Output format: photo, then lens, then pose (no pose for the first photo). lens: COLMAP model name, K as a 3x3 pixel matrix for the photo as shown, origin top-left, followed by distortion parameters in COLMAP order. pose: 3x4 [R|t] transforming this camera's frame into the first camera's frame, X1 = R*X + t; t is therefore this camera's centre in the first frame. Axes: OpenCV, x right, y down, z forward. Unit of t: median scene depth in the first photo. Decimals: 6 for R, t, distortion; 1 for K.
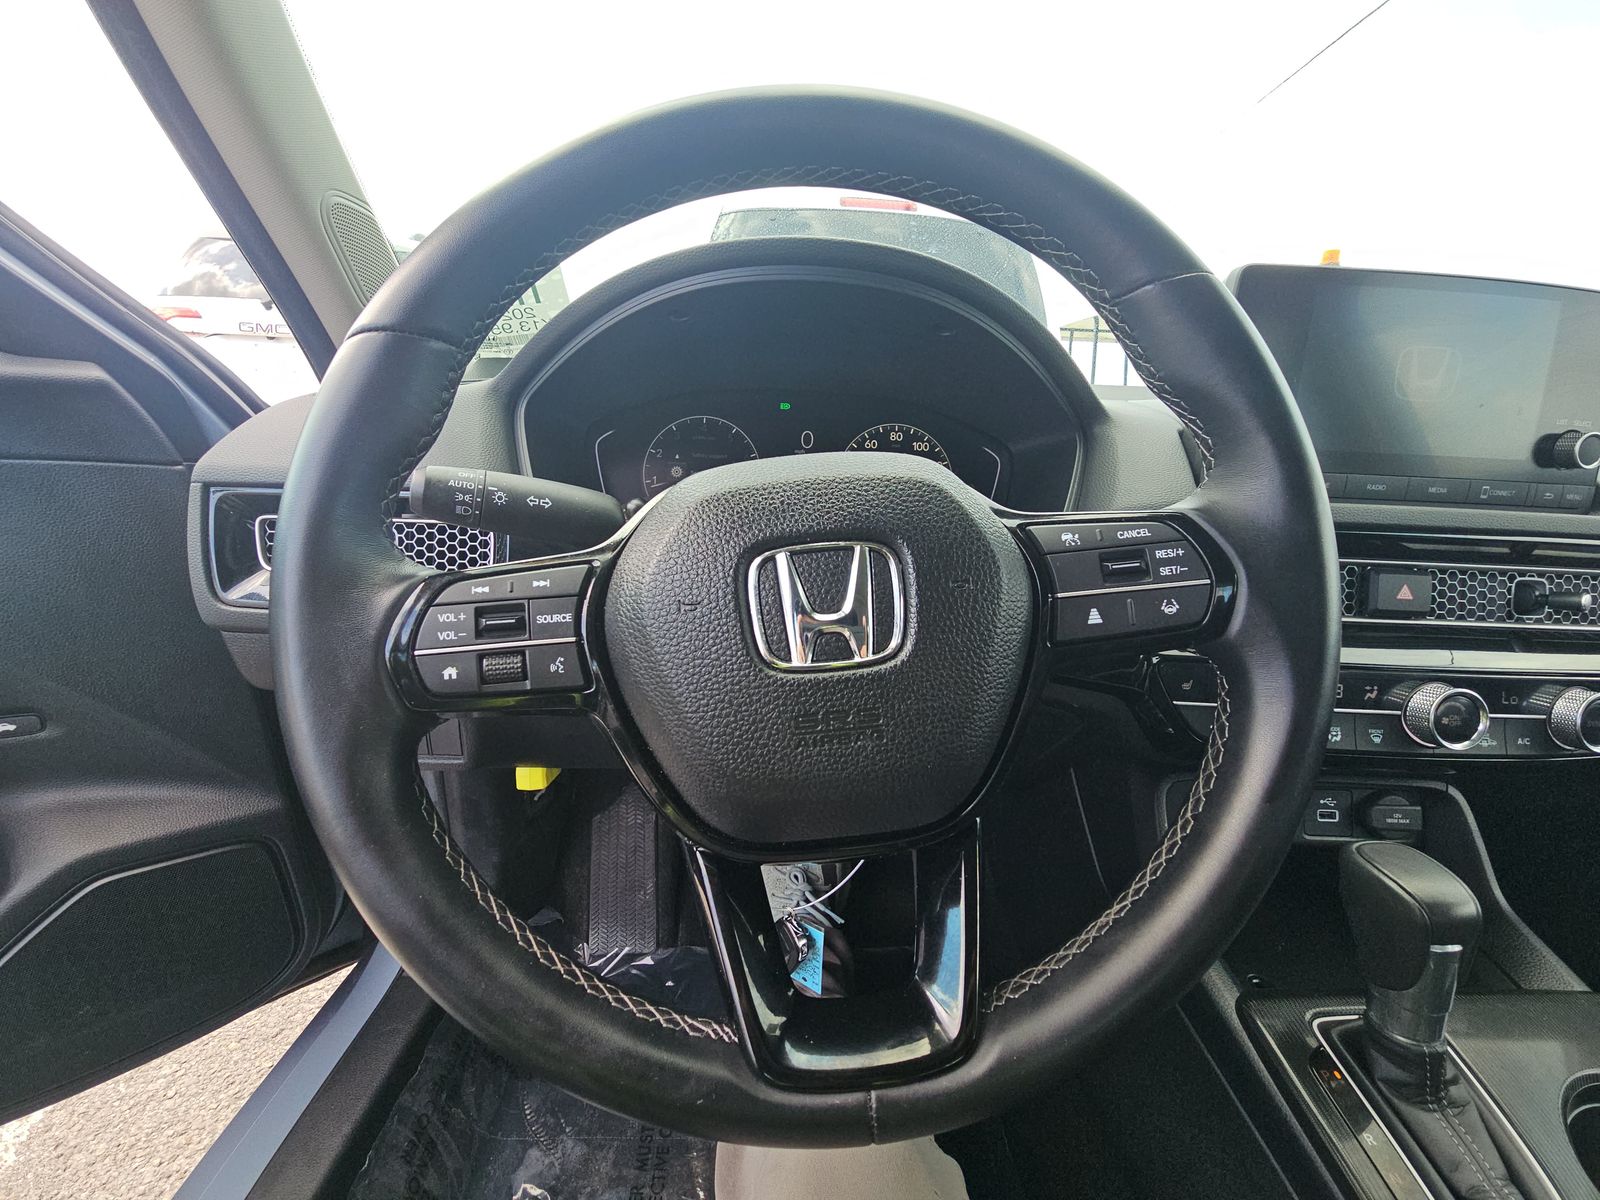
lens RADIAL K [[640.5, 0, 800.0], [0, 640.5, 600.0], [0, 0, 1]] dist [0.009530, -0.009899]
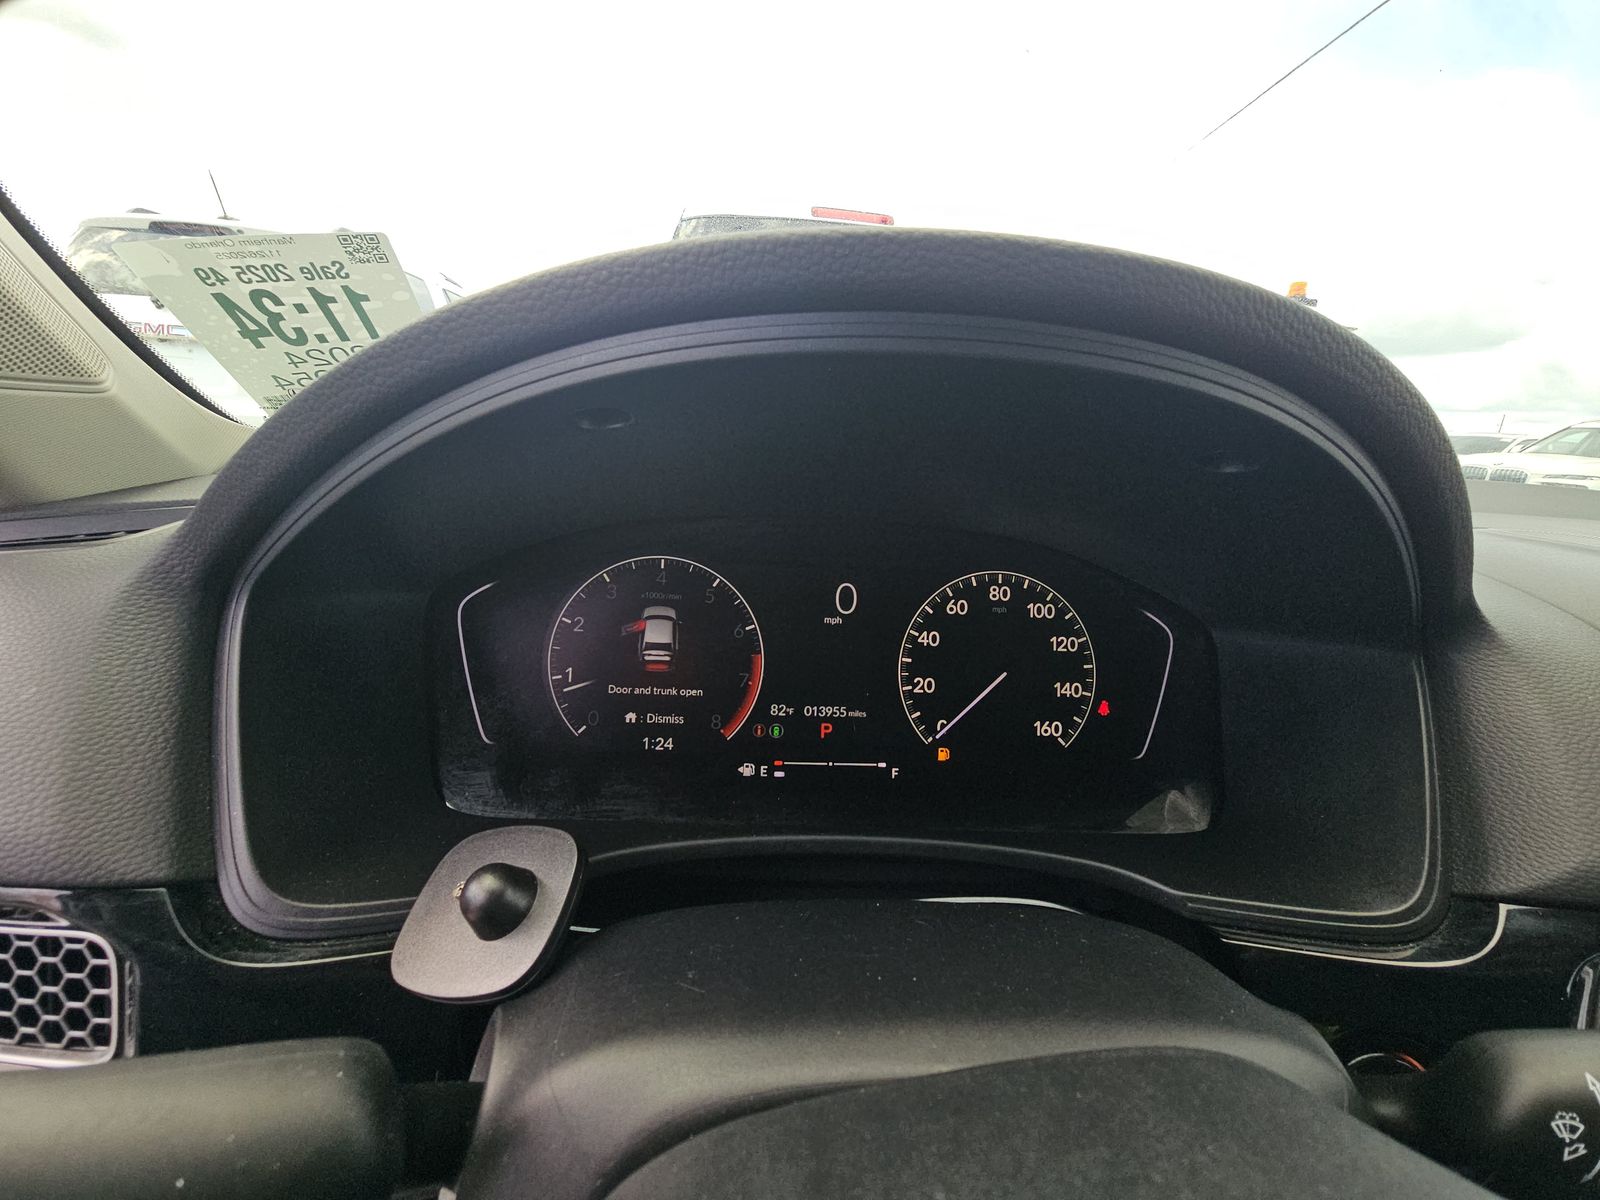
lens RADIAL K [[643.9, 0, 793.4], [0, 643.9, 599.8], [0, 0, 1]] dist [0.008883, -0.006679]
pose [[0.998414, 0.005292, 0.056047, -0.116822], [-0.004355, 0.999849, -0.016832, -0.419864], [-0.056128, 0.016561, 0.998286, 0.763537]]
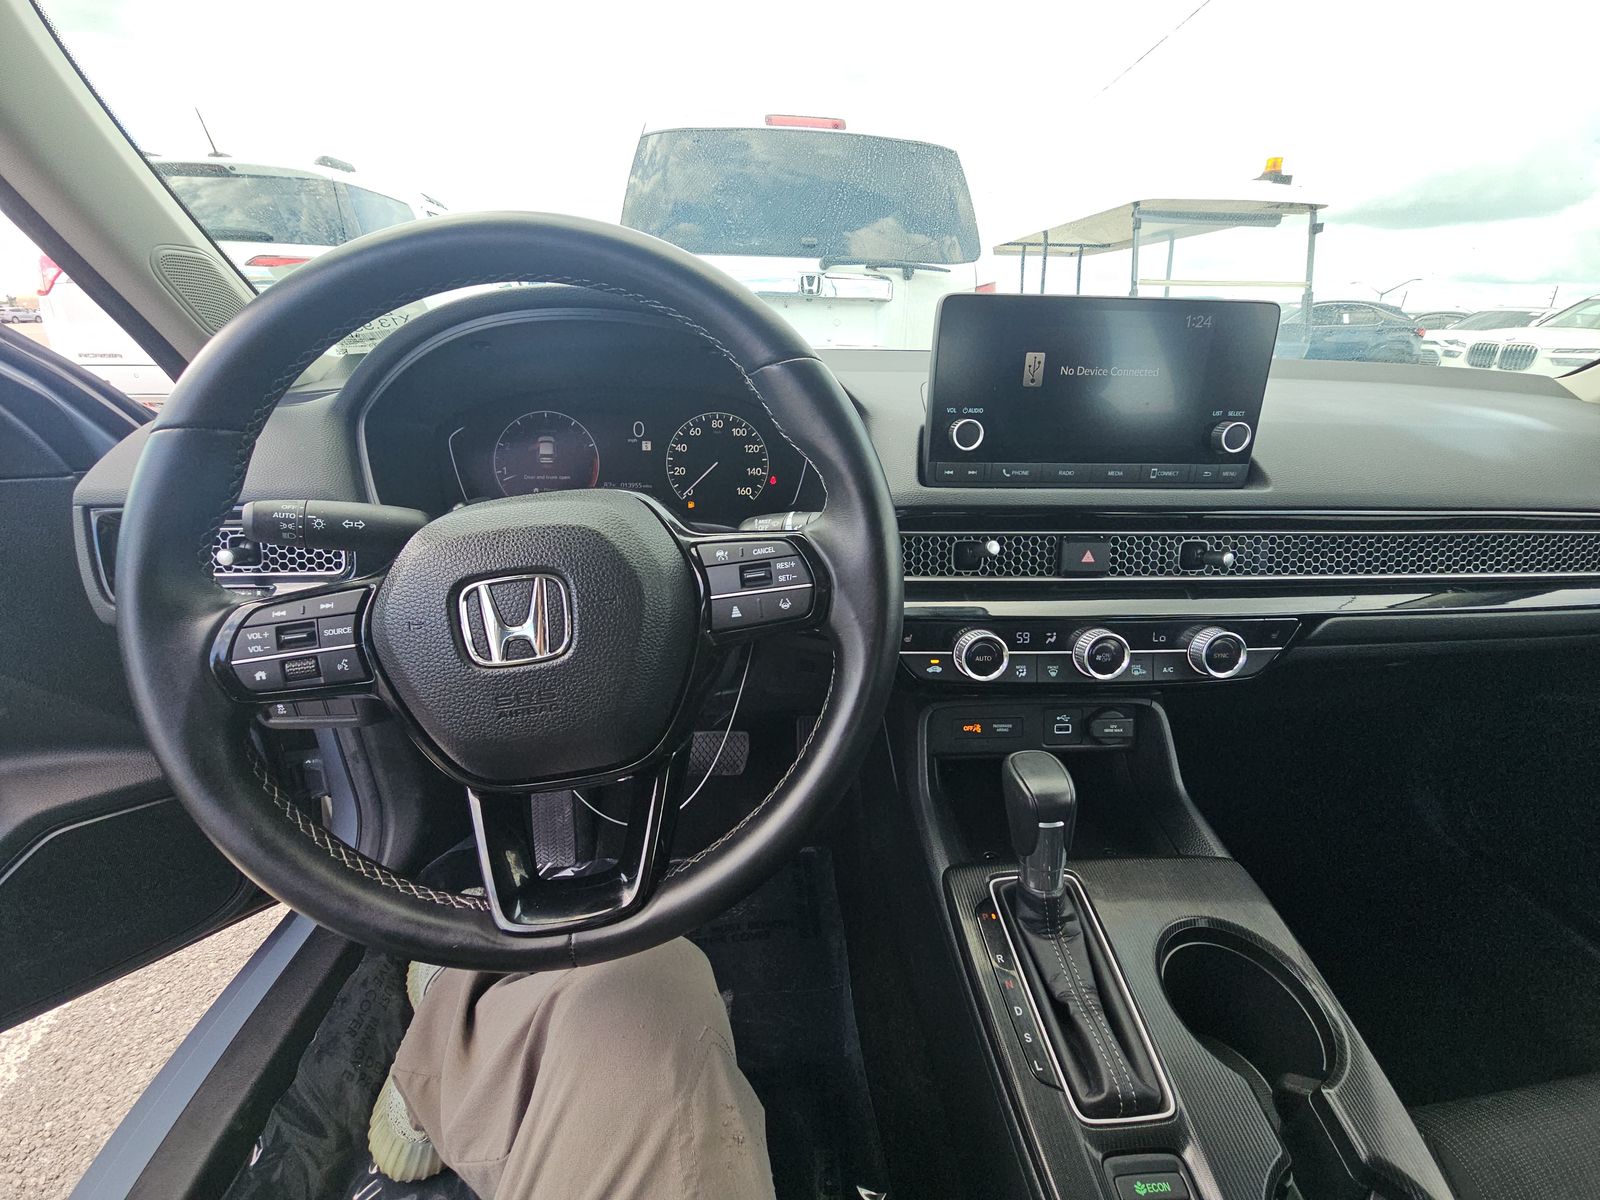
lens RADIAL K [[640.2, 0, 800.7], [0, 640.2, 595.2], [0, 0, 1]] dist [0.008107, -0.007095]
pose [[0.998480, -0.041673, 0.036069, 0.430235], [0.037537, 0.993378, 0.108582, -0.122732], [-0.040355, -0.107063, 0.993433, -0.307027]]
